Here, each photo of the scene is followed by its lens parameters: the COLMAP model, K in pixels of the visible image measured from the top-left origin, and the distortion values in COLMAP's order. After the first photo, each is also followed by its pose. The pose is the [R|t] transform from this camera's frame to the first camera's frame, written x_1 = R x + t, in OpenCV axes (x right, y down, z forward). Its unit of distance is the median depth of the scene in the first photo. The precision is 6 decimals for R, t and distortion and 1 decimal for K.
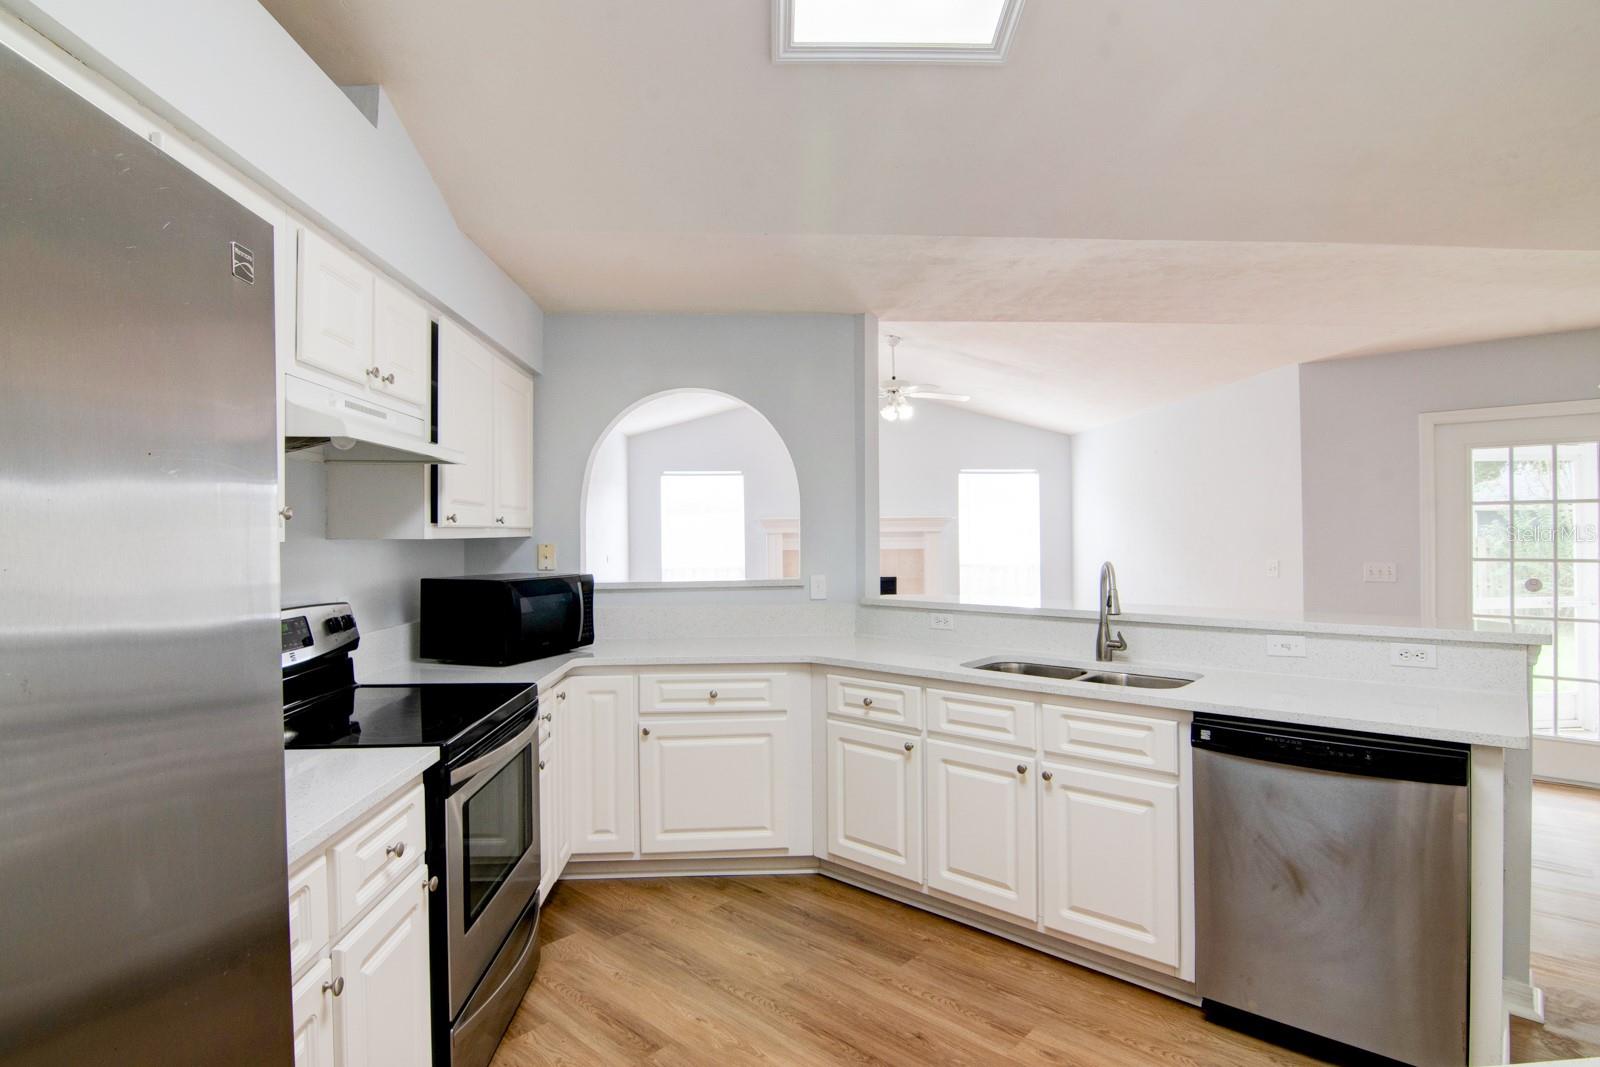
lens RADIAL K [[808.2, 0, 791.9], [0, 808.2, 533.5], [0, 0, 1]] dist [-0.003263, -0.013082]
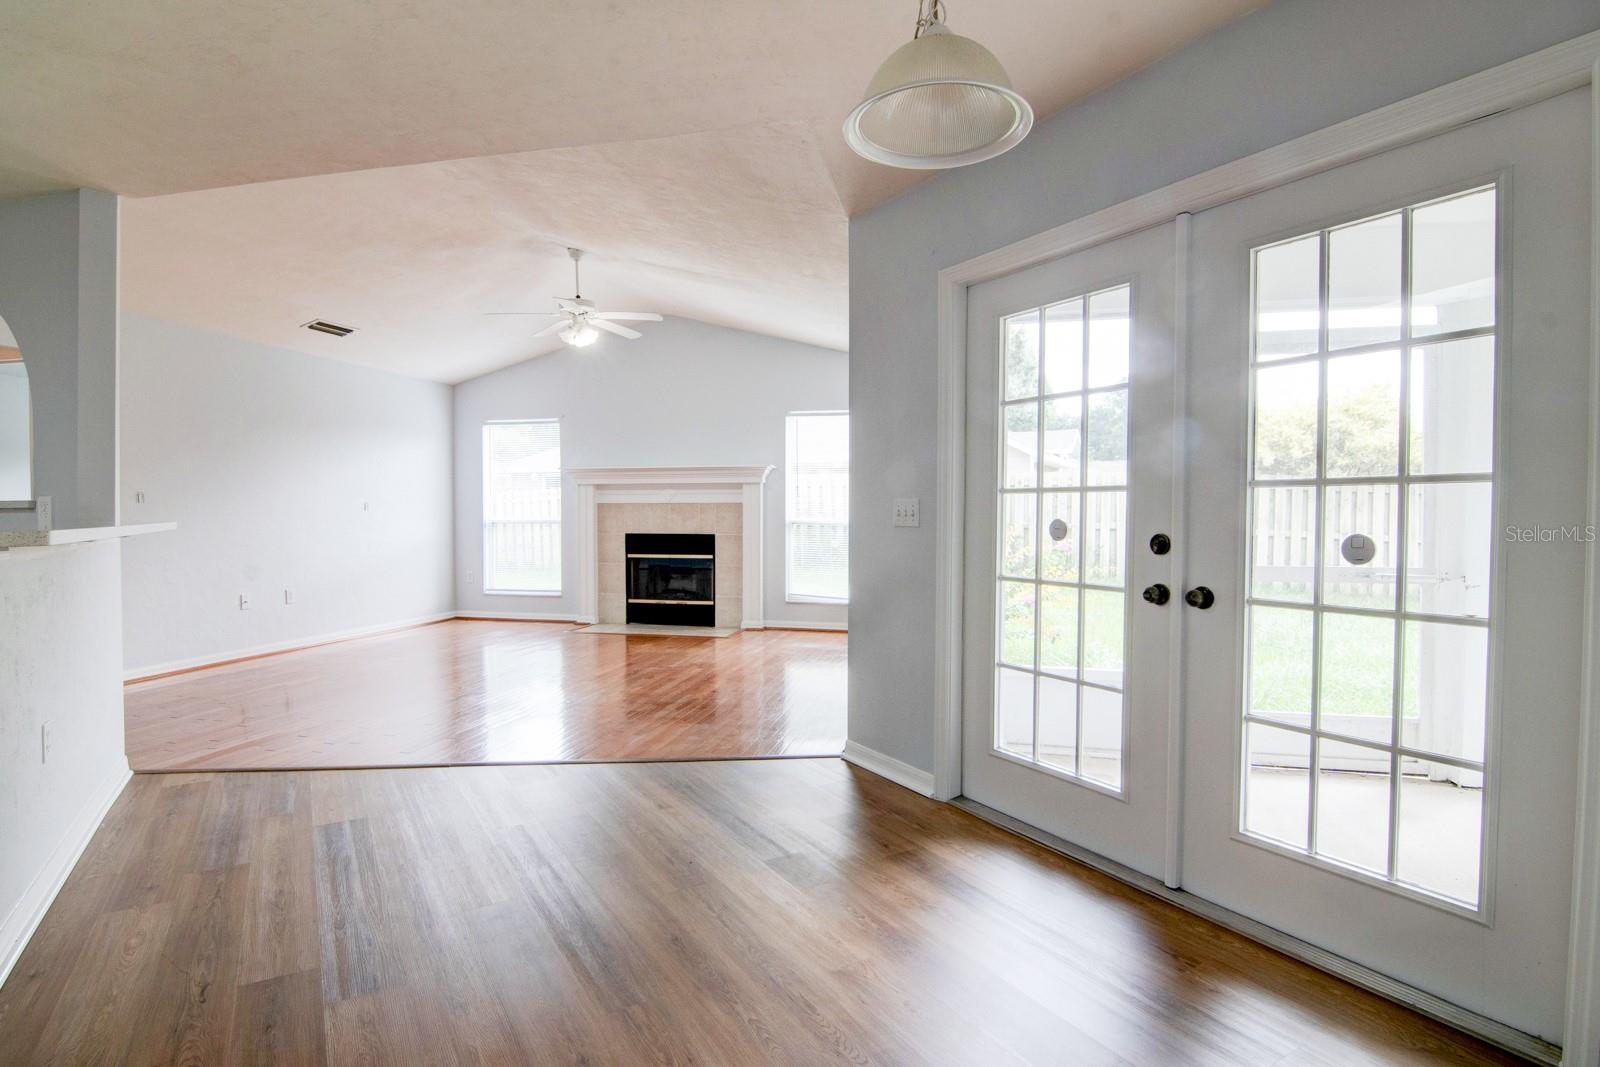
lens RADIAL K [[808.2, 0, 791.9], [0, 808.2, 533.5], [0, 0, 1]] dist [-0.003263, -0.013082]
pose [[0.955629, 0.015771, -0.294149, 0.483921], [-0.007473, 0.999542, 0.029315, 0.026844], [0.294477, -0.025816, 0.955310, 0.174367]]
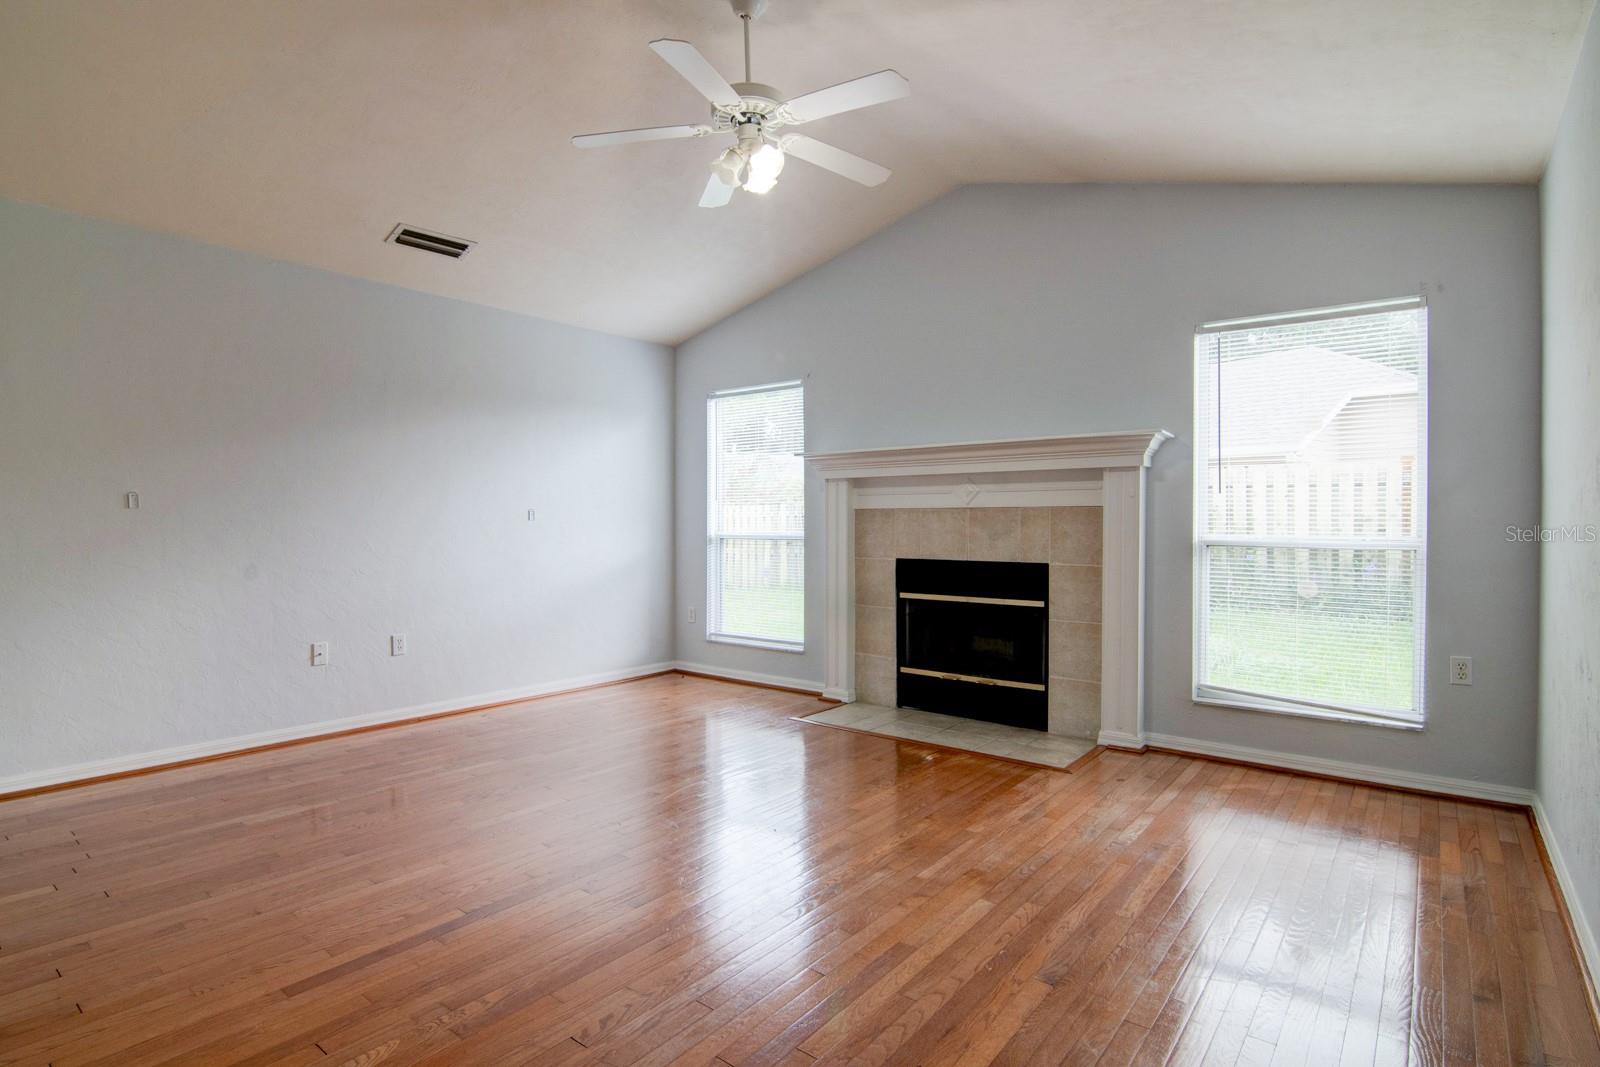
lens RADIAL K [[808.2, 0, 791.9], [0, 808.2, 533.5], [0, 0, 1]] dist [-0.003263, -0.013082]
pose [[0.745218, 0.016763, -0.666610, 0.348274], [-0.006842, 0.999824, 0.017494, 0.028729], [0.666785, -0.008476, 0.745202, 0.539047]]
